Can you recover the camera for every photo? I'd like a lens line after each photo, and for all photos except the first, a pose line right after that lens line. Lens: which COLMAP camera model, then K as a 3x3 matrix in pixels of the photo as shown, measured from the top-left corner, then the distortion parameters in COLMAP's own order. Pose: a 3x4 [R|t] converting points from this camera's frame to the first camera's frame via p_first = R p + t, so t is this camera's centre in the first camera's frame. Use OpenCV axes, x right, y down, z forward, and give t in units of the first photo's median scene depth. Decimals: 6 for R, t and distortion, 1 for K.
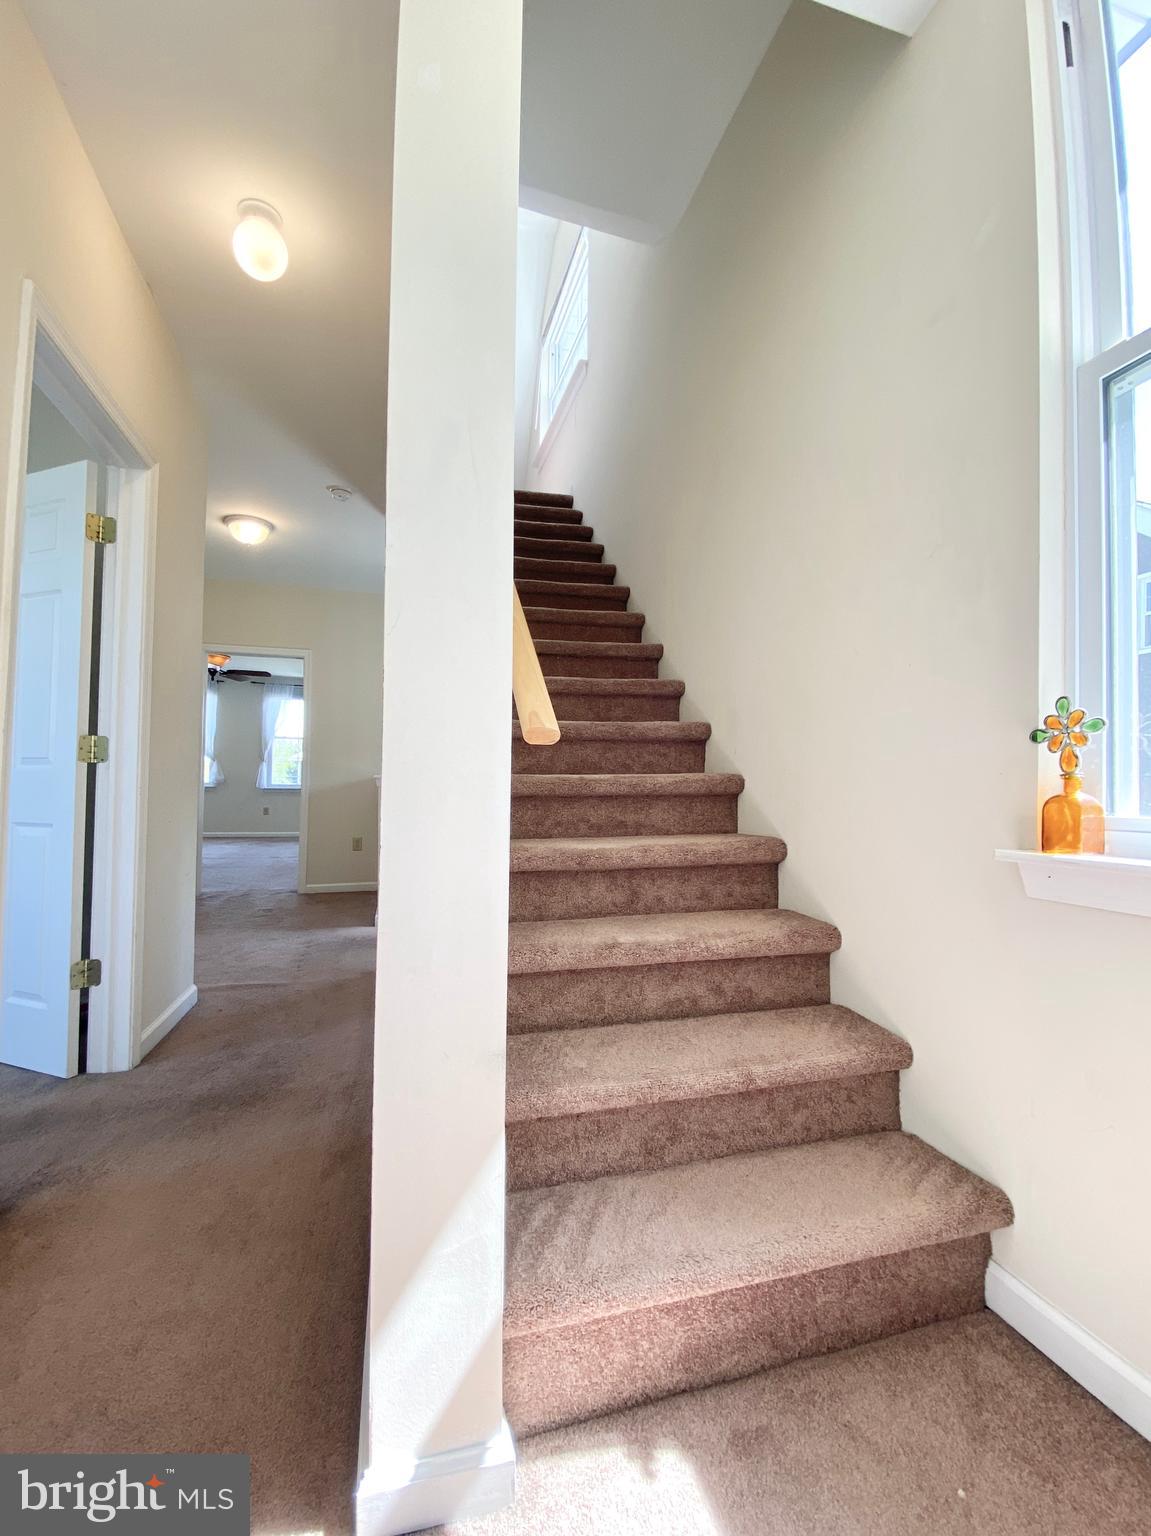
lens RADIAL K [[628.3, 0, 610.7], [0, 628.3, 771.8], [0, 0, 1]] dist [0.014575, -0.015738]
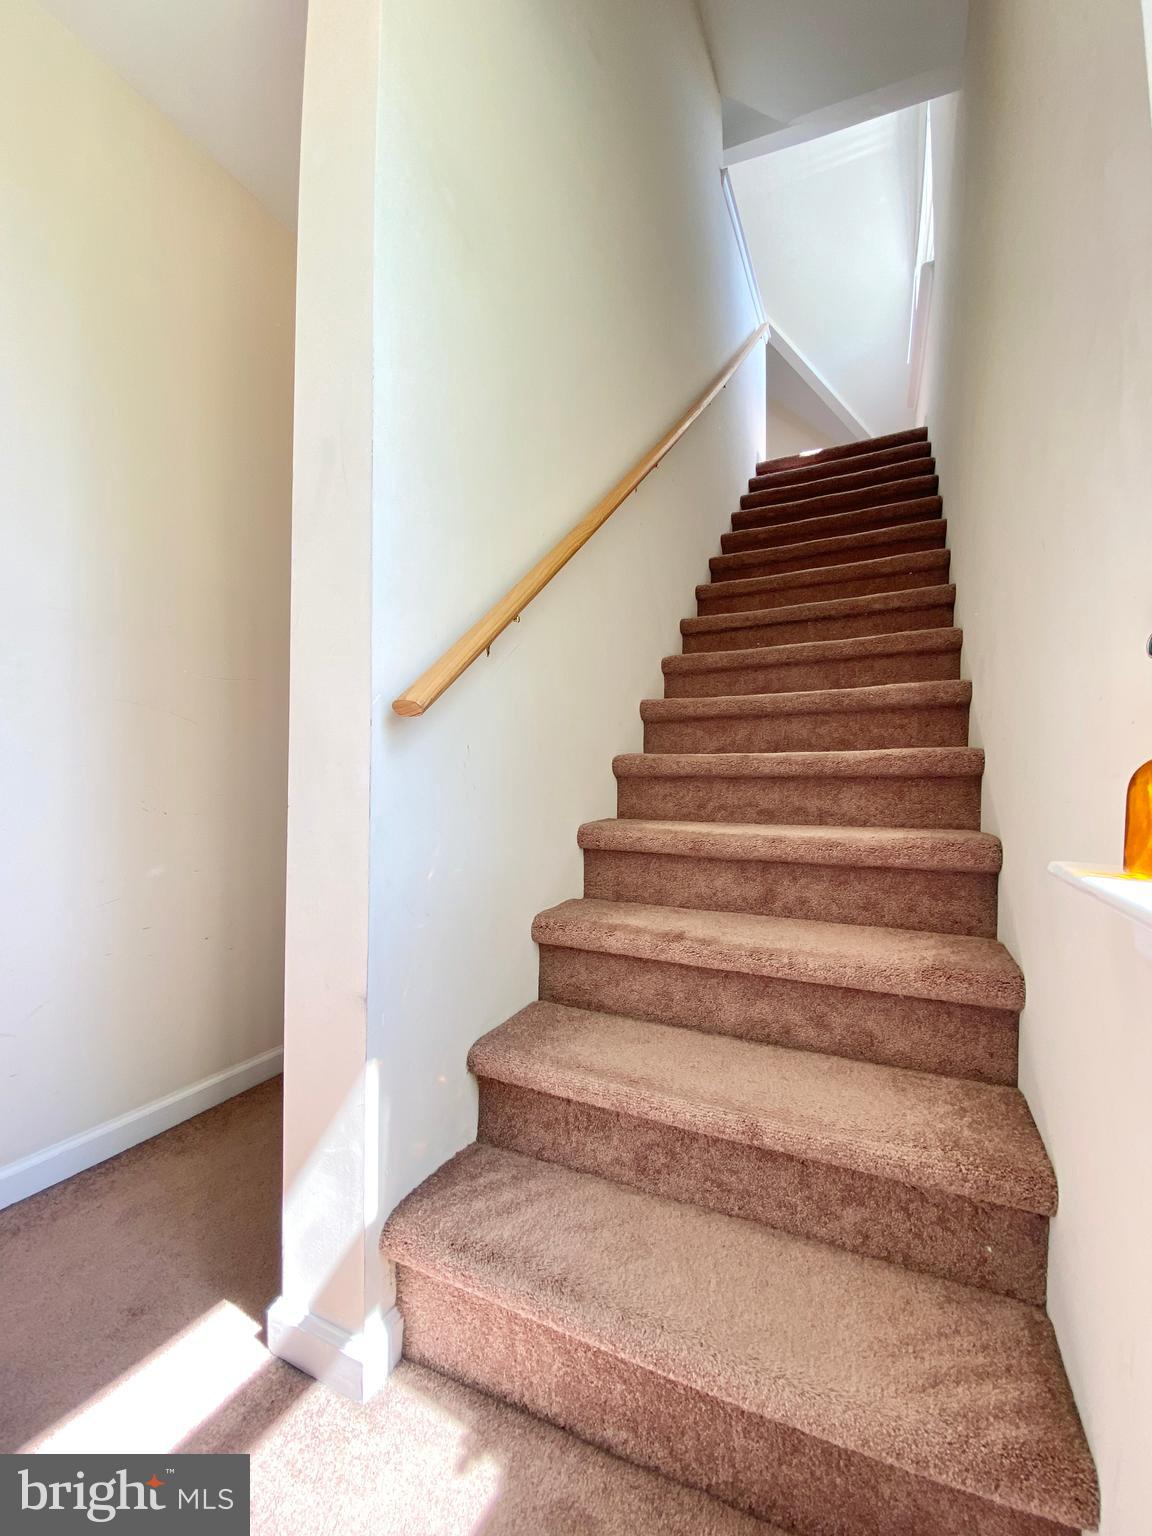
lens RADIAL K [[628.3, 0, 575.6], [0, 628.3, 765.8], [0, 0, 1]] dist [0.014575, -0.015738]
pose [[0.765766, -0.005182, -0.643098, 0.442409], [0.011775, 0.999913, 0.005964, 0.019802], [0.643011, -0.012139, 0.765761, 0.207915]]
